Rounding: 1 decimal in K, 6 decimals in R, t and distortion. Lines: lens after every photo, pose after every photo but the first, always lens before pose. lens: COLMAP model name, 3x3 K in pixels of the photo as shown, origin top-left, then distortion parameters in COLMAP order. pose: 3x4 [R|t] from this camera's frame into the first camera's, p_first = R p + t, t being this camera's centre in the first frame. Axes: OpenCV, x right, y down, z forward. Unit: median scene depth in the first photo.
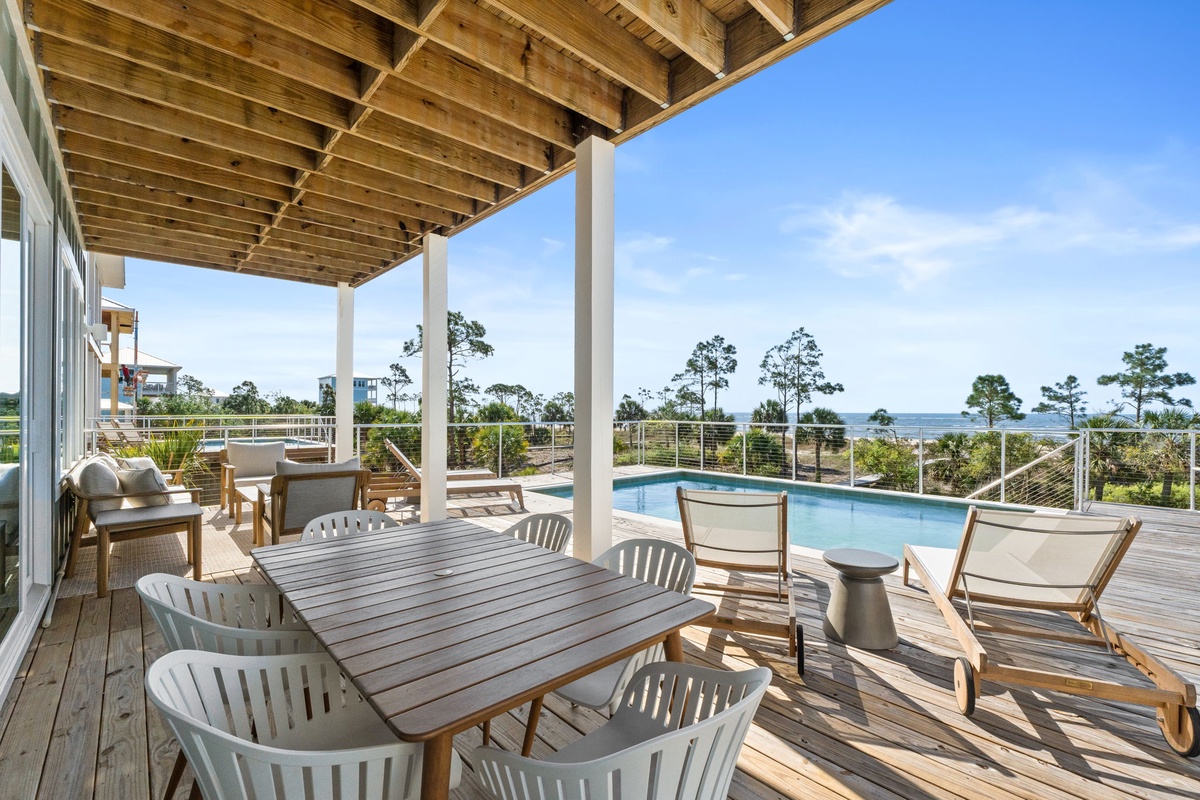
lens RADIAL K [[508.8, 0, 599.3], [0, 508.8, 407.2], [0, 0, 1]] dist [-0.007081, 0.000639]
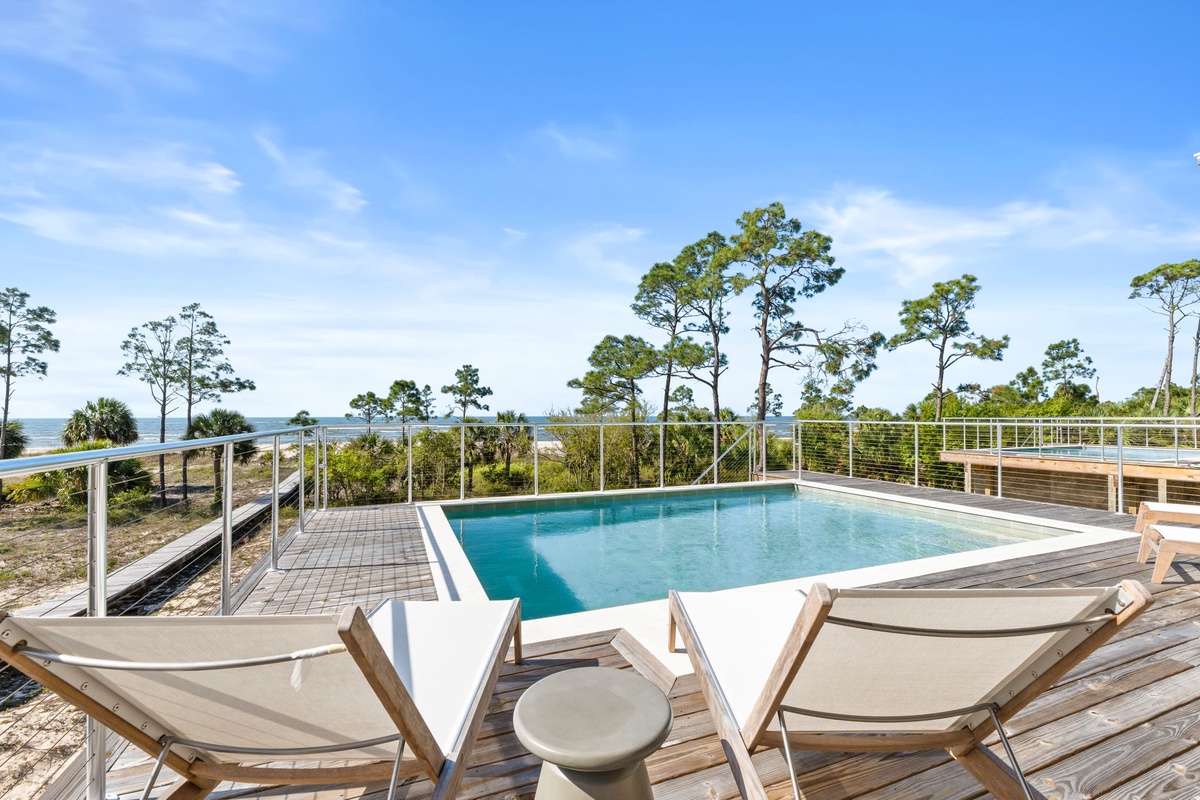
lens RADIAL K [[512.3, 0, 603.3], [0, 512.3, 412.7], [0, 0, 1]] dist [-0.007281, 0.000599]
pose [[0.348254, 0.000683, 0.937400, -0.096515], [-0.002500, 0.999997, 0.000200, 0.004859], [-0.937397, -0.002413, 0.348255, 0.153288]]
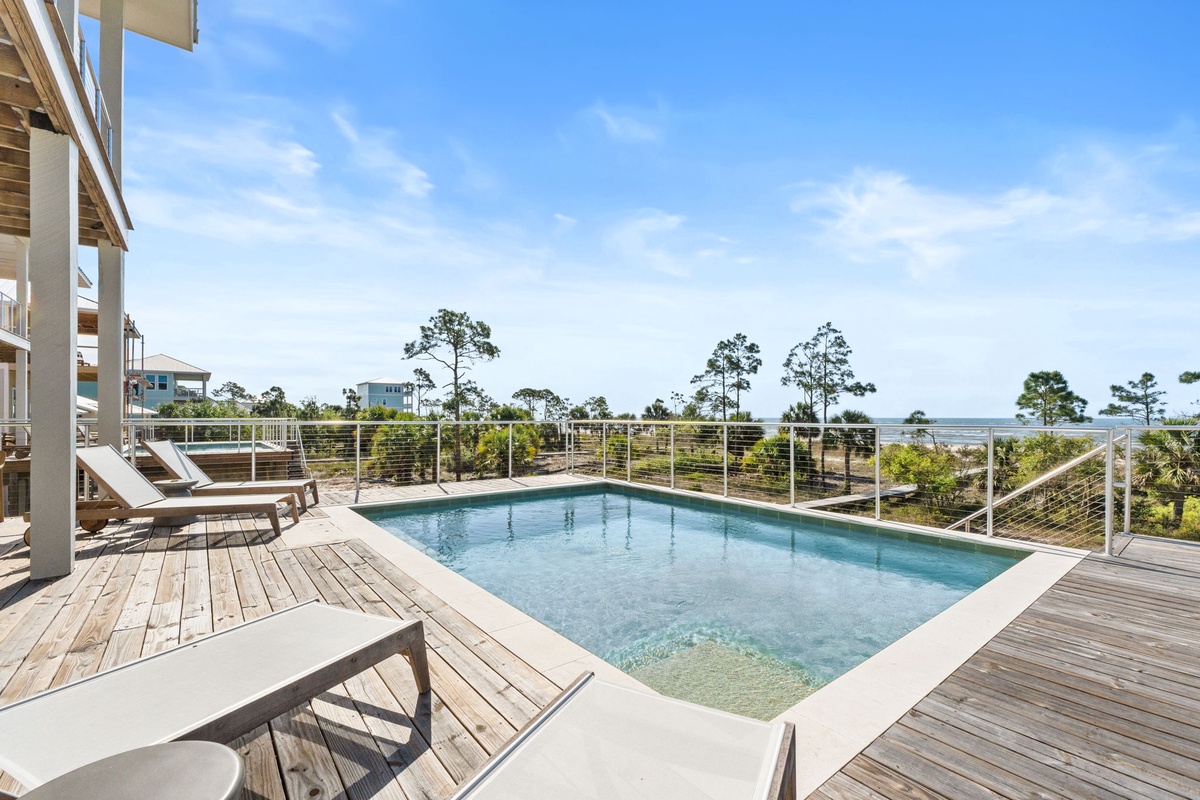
lens RADIAL K [[512.3, 0, 603.3], [0, 512.3, 412.7], [0, 0, 1]] dist [-0.007281, 0.000599]
pose [[0.997193, -0.002718, -0.074831, 0.059246], [0.002713, 0.999996, -0.000166, 0.004273], [0.074831, -0.000037, 0.997196, 0.050955]]
